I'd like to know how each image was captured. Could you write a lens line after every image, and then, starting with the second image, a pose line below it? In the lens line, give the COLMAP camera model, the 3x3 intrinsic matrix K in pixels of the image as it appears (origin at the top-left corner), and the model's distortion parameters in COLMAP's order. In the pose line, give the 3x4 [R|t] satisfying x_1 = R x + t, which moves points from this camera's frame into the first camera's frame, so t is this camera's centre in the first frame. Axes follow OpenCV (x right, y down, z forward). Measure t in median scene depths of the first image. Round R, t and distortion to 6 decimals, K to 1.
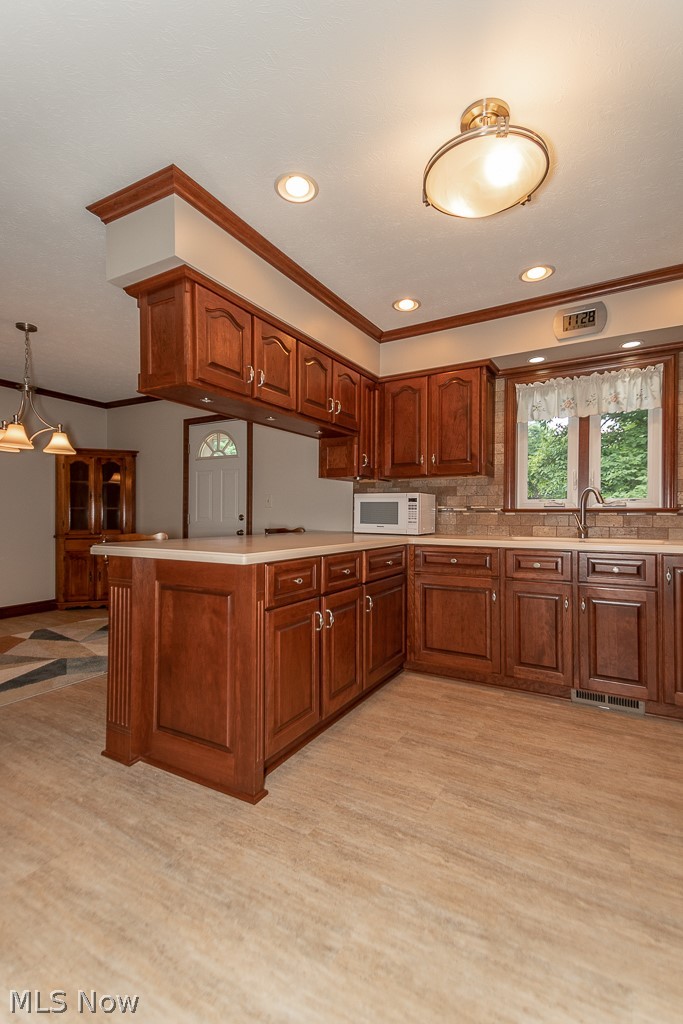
lens RADIAL K [[479.7, 0, 341.5], [0, 479.7, 512.0], [0, 0, 1]] dist [0.081276, -0.038358]
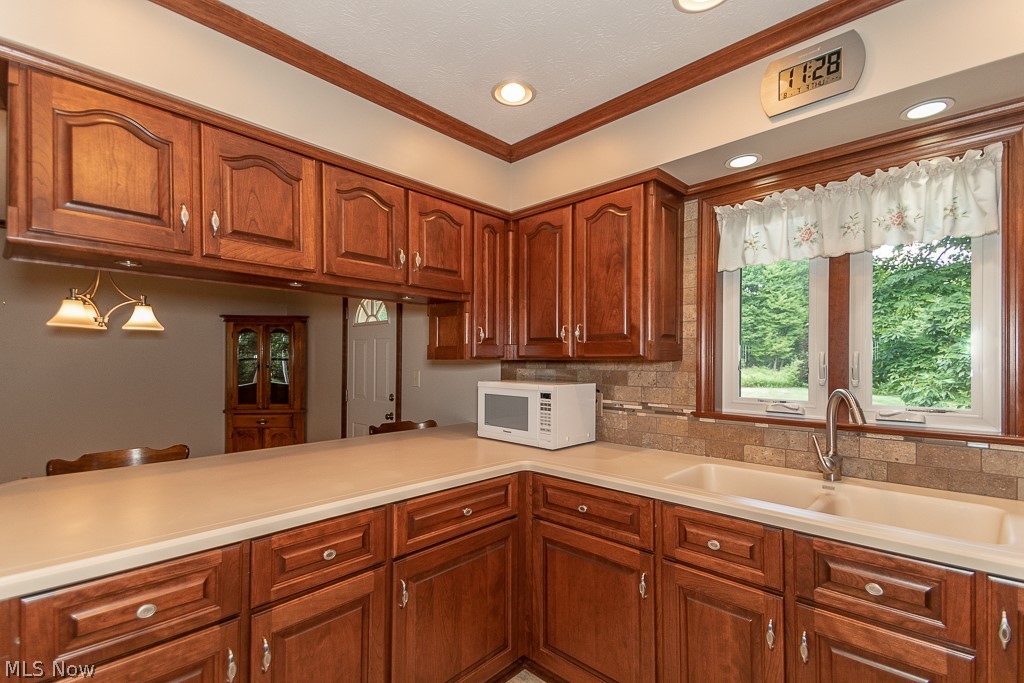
lens RADIAL K [[479.7, 0, 512.6], [0, 479.7, 357.6], [0, 0, 1]] dist [0.081276, -0.038358]
pose [[0.972403, -0.003789, -0.233277, 0.259031], [0.003705, 0.999993, -0.000798, -0.077225], [0.233278, -0.000089, 0.972410, 0.356557]]
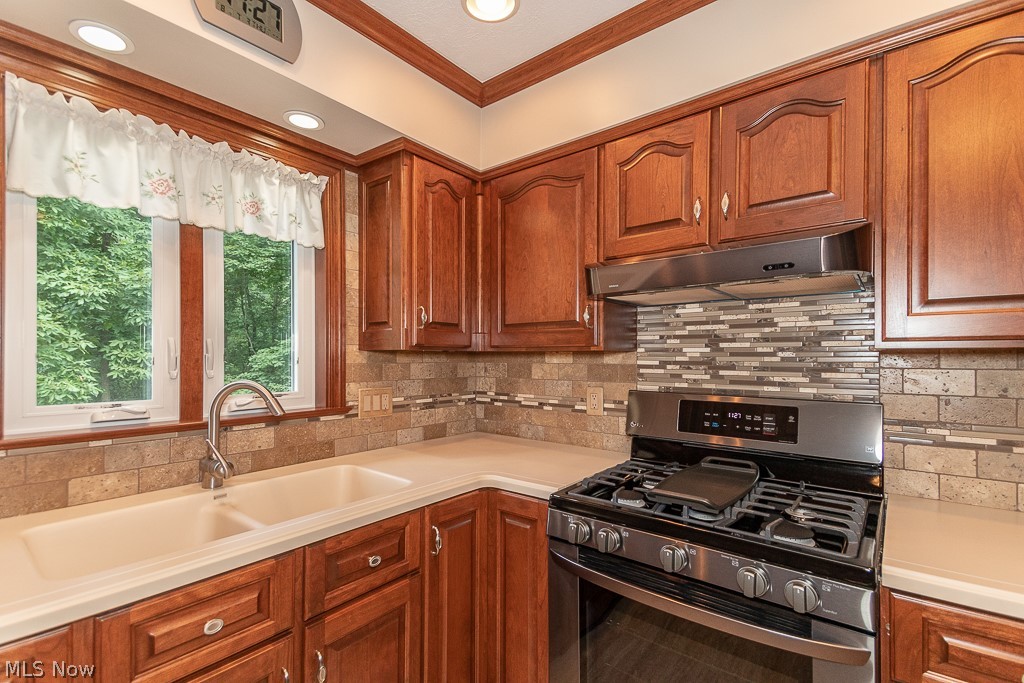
lens RADIAL K [[471.8, 0, 500.6], [0, 471.8, 354.3], [0, 0, 1]] dist [0.018873, -0.000098]
pose [[0.146183, 0.001245, 0.989257, 0.079792], [-0.008526, 0.999964, 0.000002, -0.069972], [-0.989221, -0.008435, 0.146188, 0.618457]]
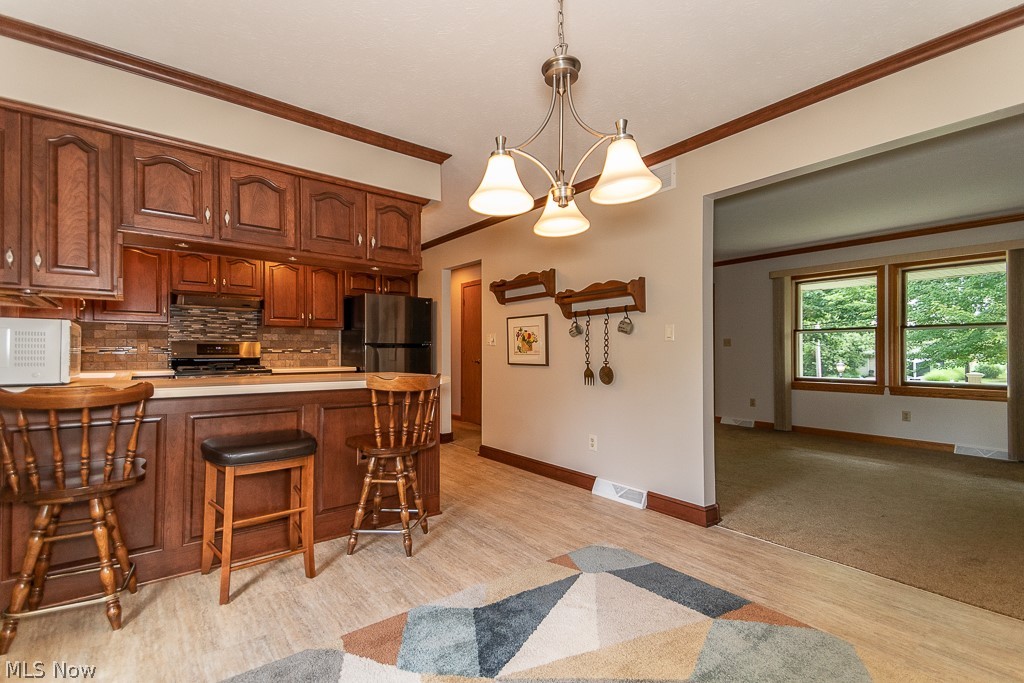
lens RADIAL K [[479.7, 0, 512.6], [0, 479.7, 357.6], [0, 0, 1]] dist [0.081276, -0.038358]
pose [[-0.929263, -0.009371, 0.369299, -0.784077], [-0.006865, 0.999944, 0.008101, -0.002216], [-0.369355, 0.004992, -0.929275, 1.494074]]
